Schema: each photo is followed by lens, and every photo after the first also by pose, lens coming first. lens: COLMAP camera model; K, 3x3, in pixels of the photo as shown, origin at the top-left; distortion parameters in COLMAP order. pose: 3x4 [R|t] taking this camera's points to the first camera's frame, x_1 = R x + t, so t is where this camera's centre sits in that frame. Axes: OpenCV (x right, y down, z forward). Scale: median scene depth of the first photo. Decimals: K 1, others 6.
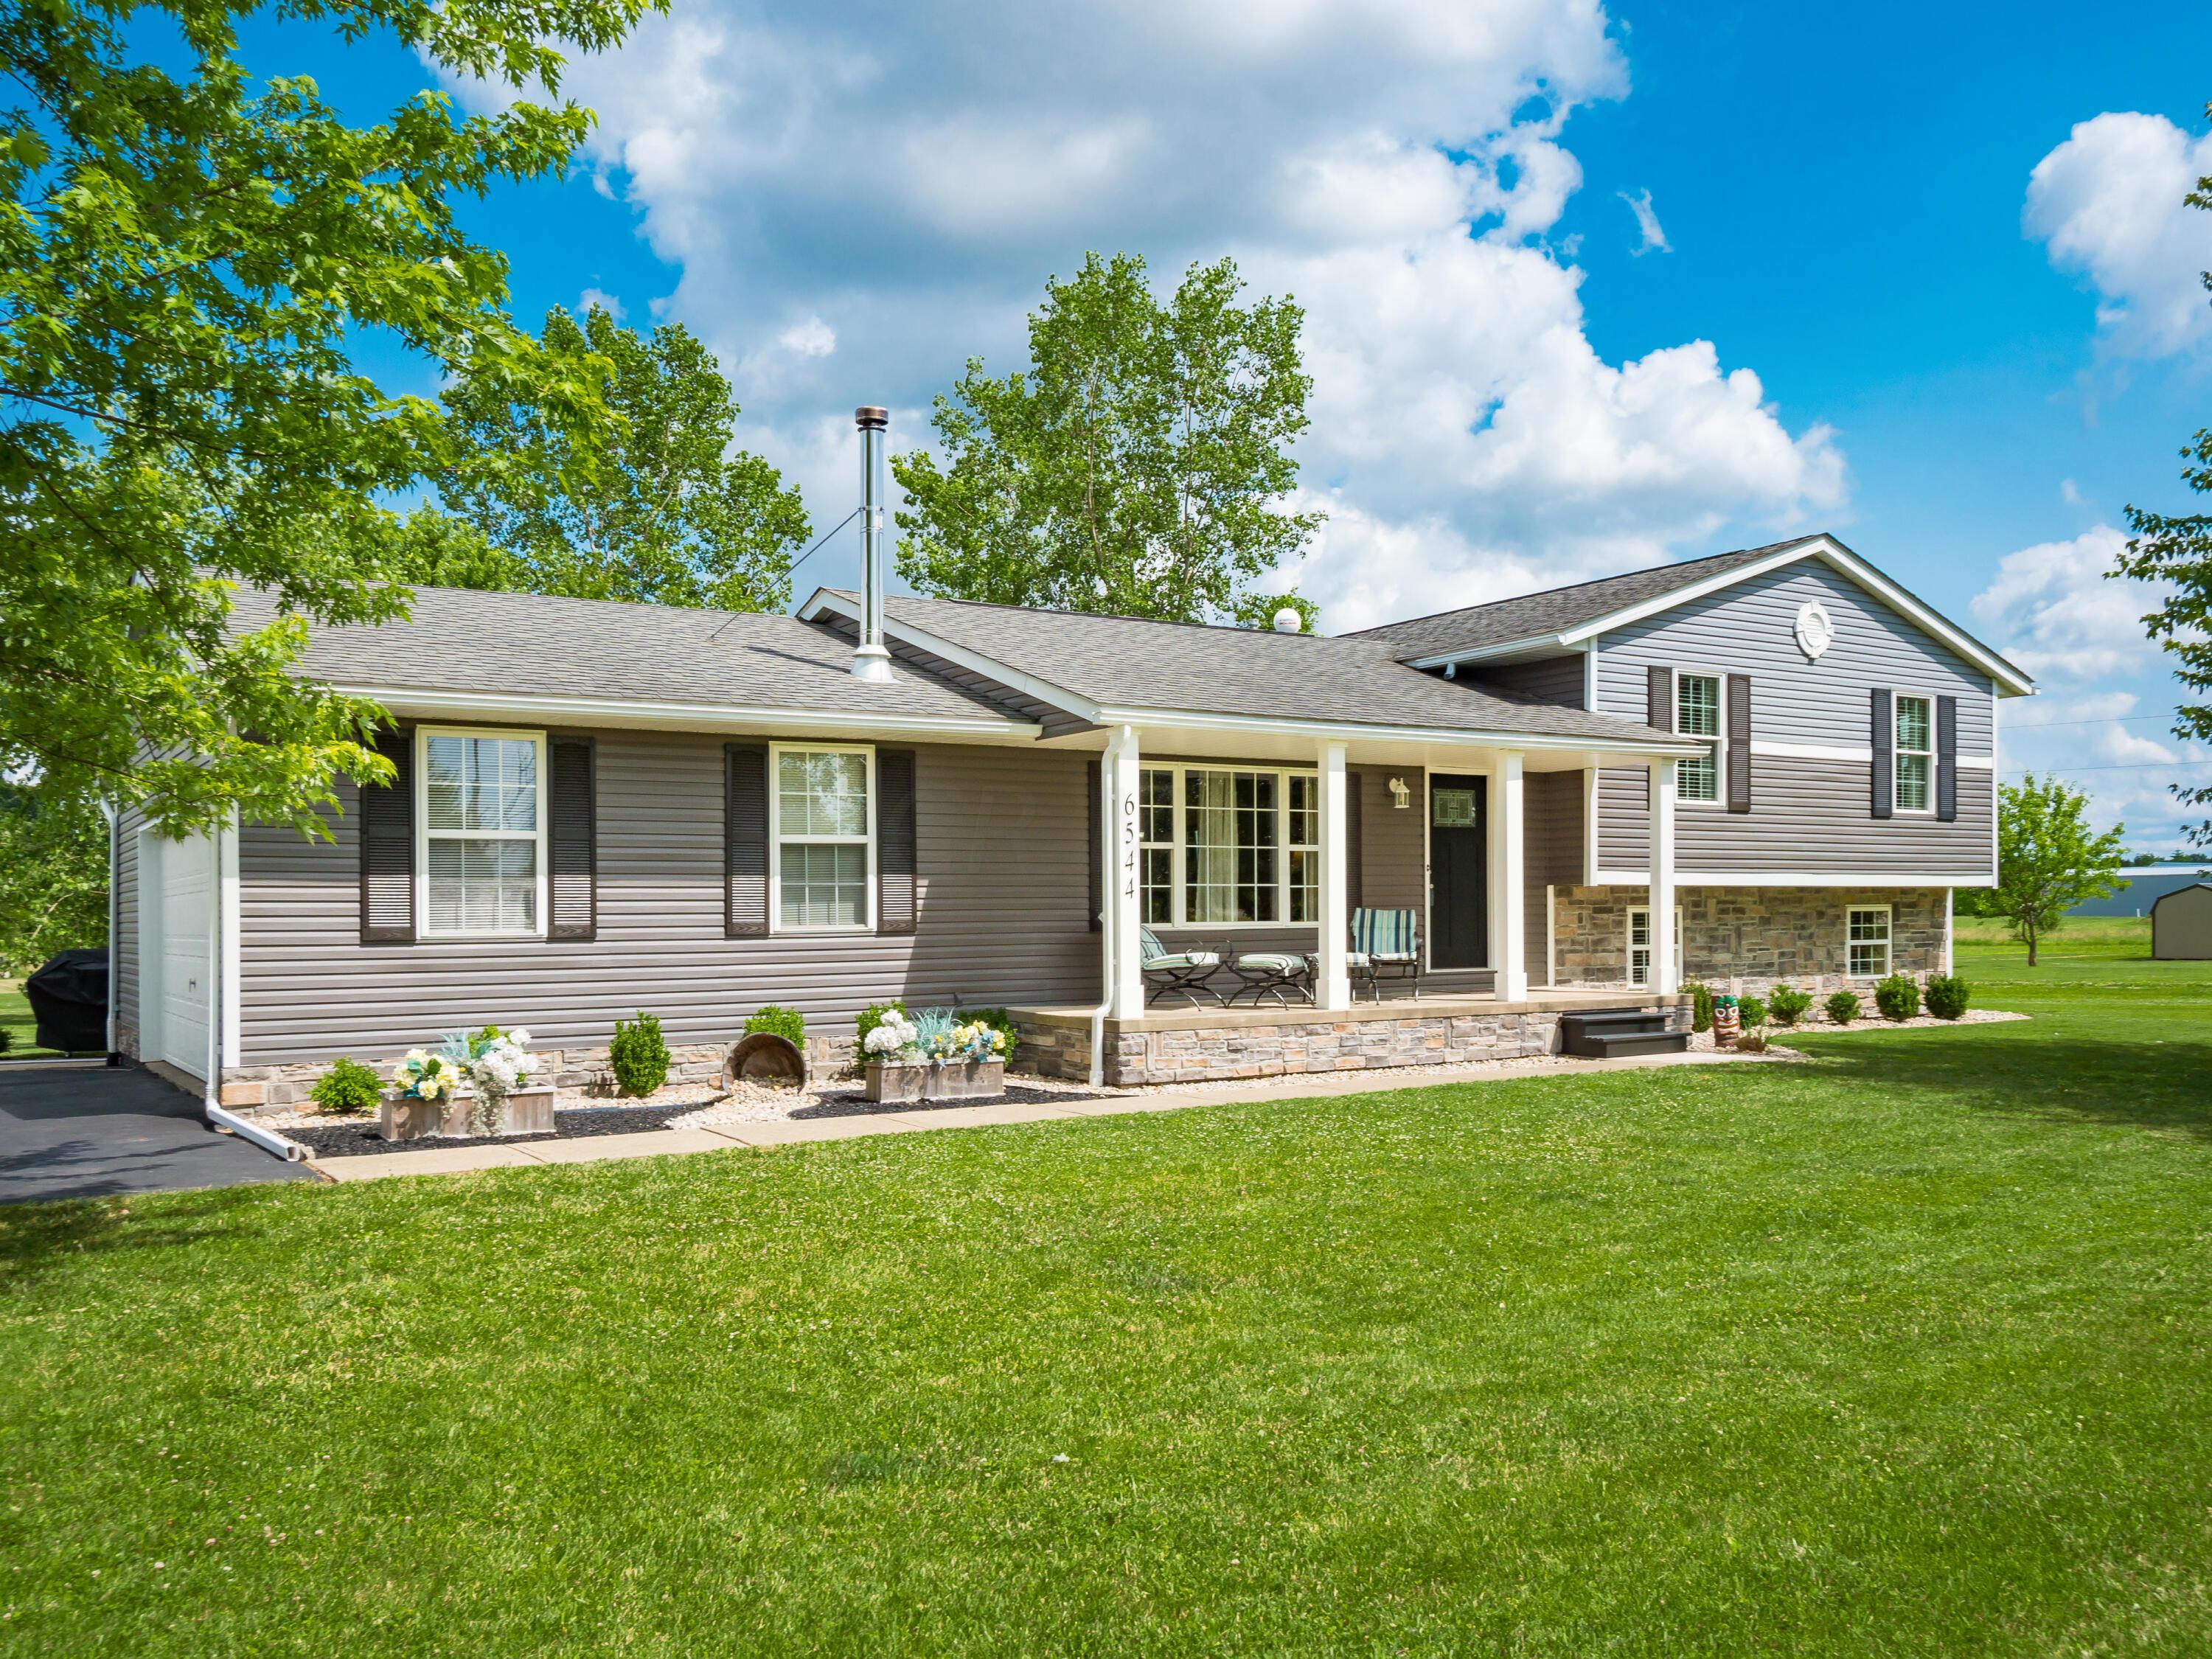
lens RADIAL K [[1806.5, 0, 1098.6], [0, 1806.5, 845.8], [0, 0, 1]] dist [-0.014475, 0.003203]
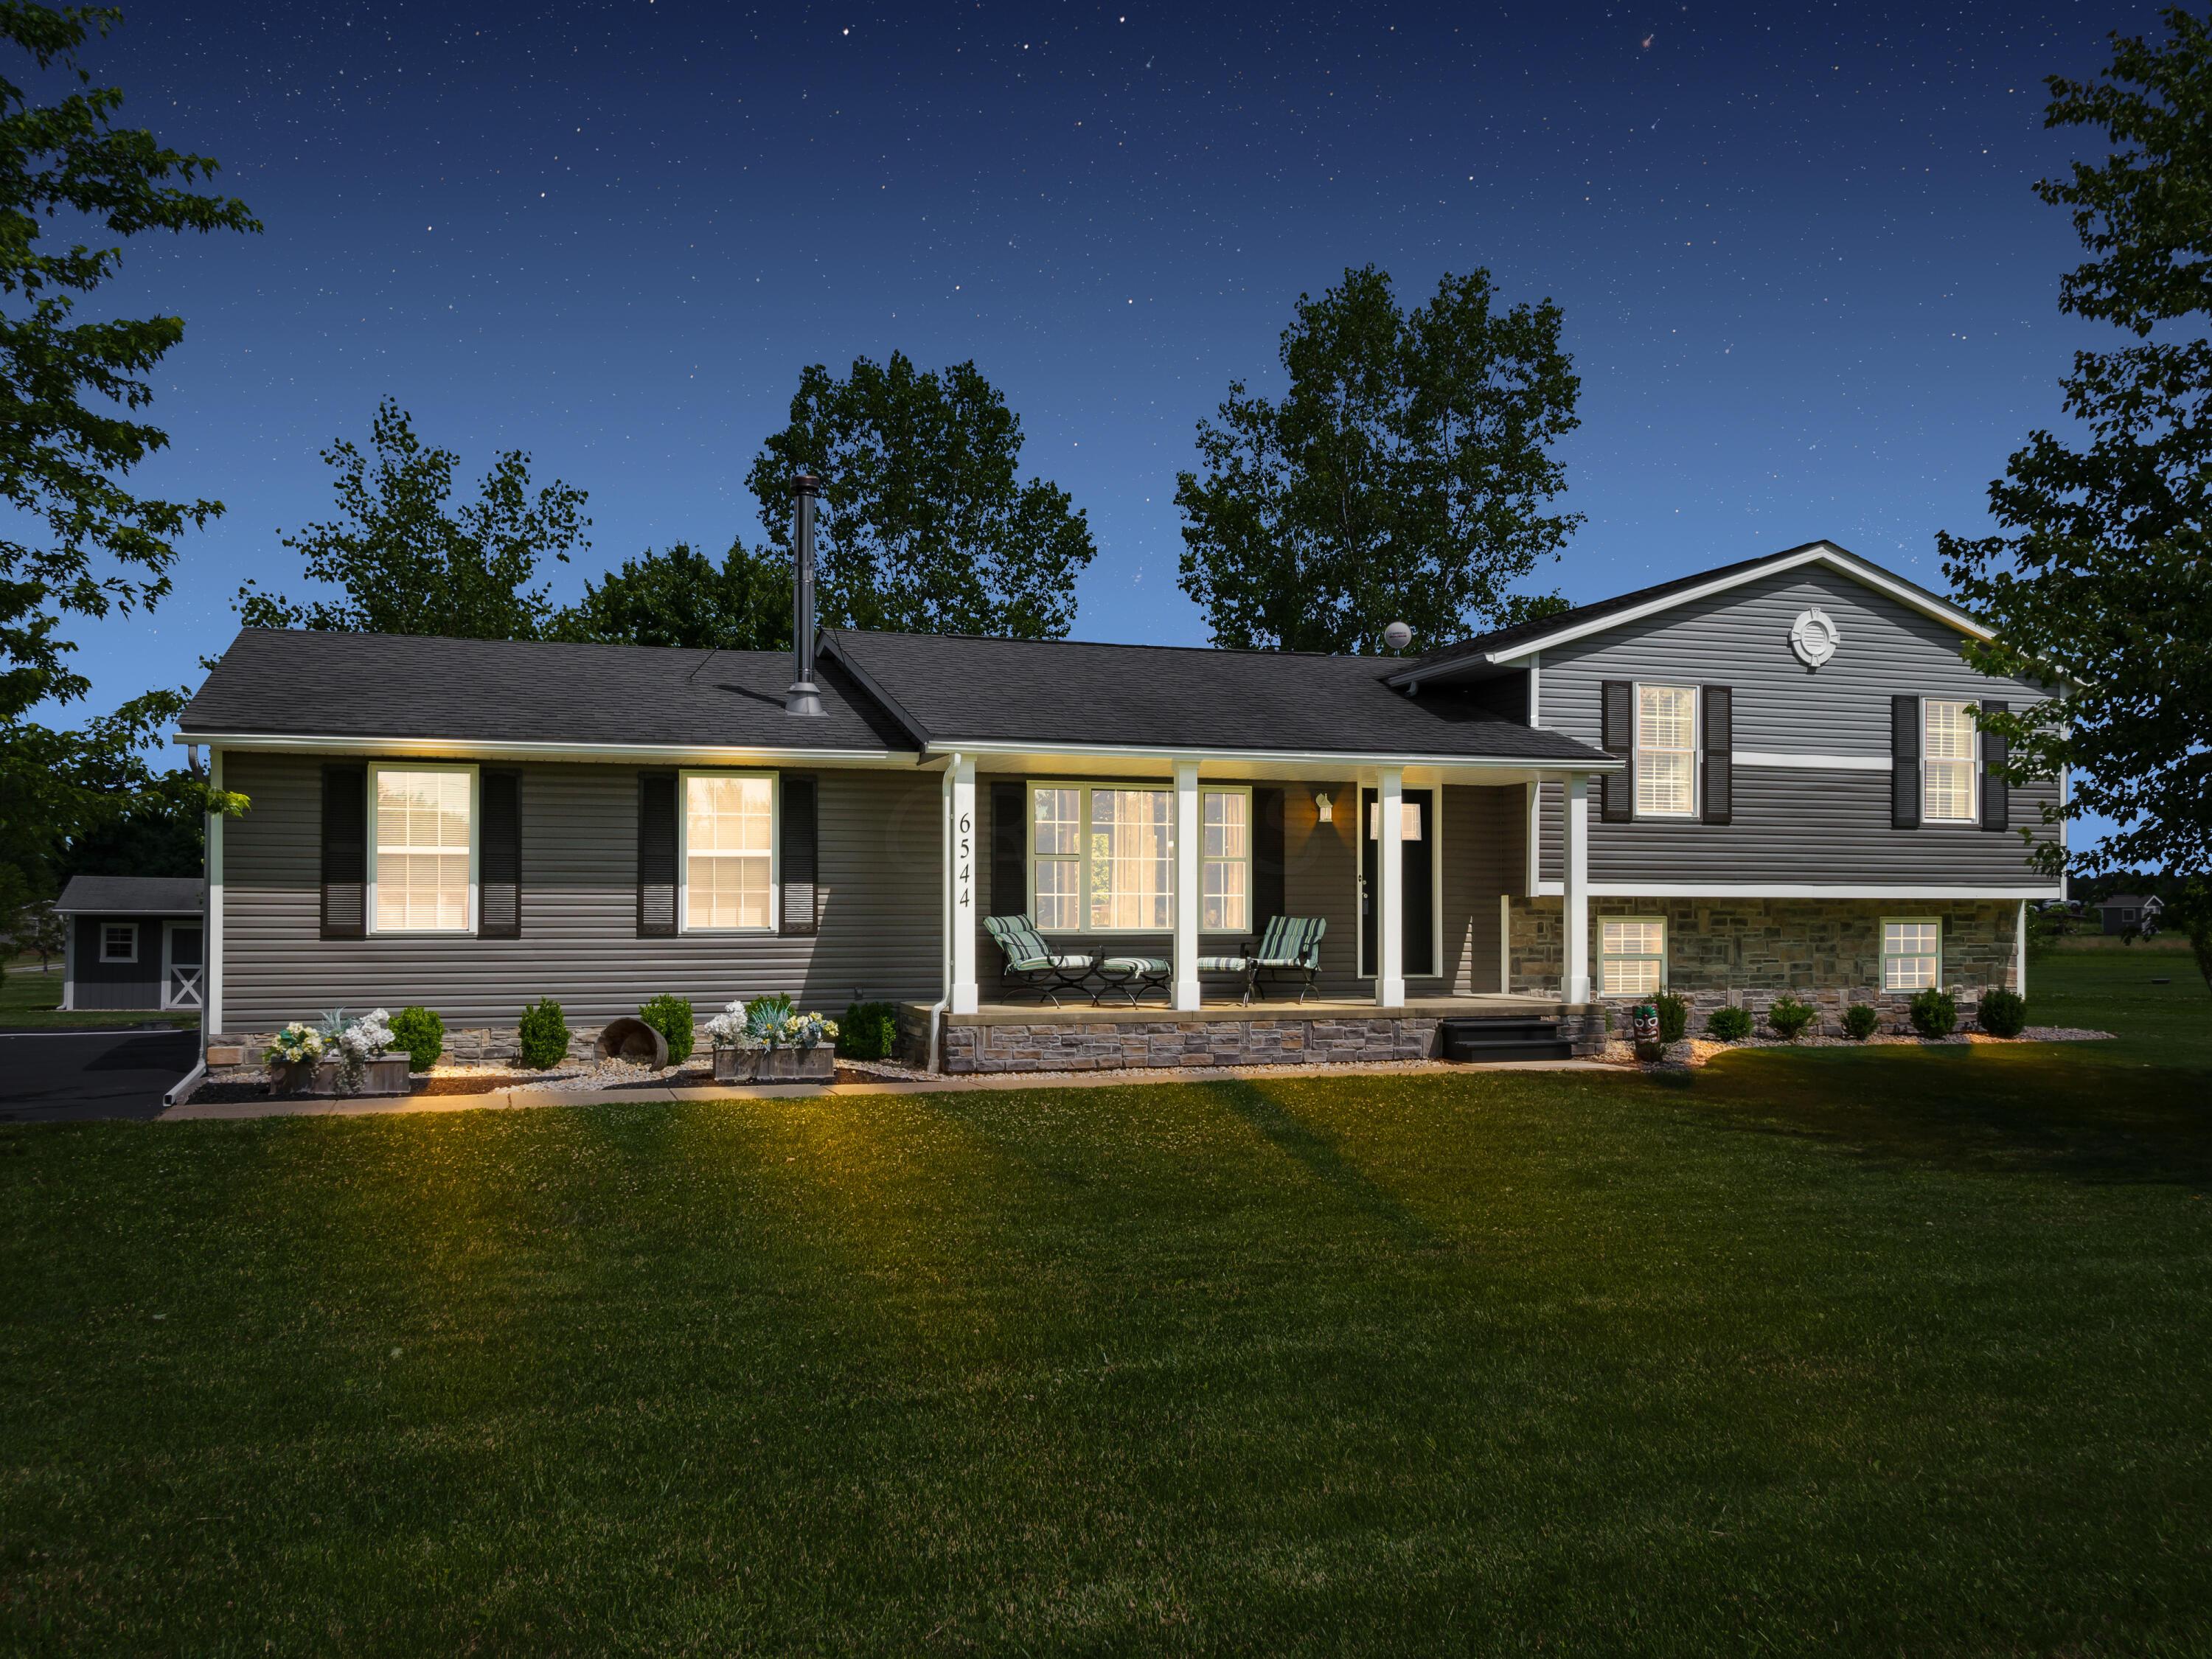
lens RADIAL K [[1806.5, 0, 1122.6], [0, 1806.5, 824.9], [0, 0, 1]] dist [-0.014475, 0.003203]
pose [[0.971332, -0.001958, -0.237720, 0.290438], [-0.000593, 0.999943, -0.010657, -0.007373], [0.237727, 0.010492, 0.971275, -0.052880]]
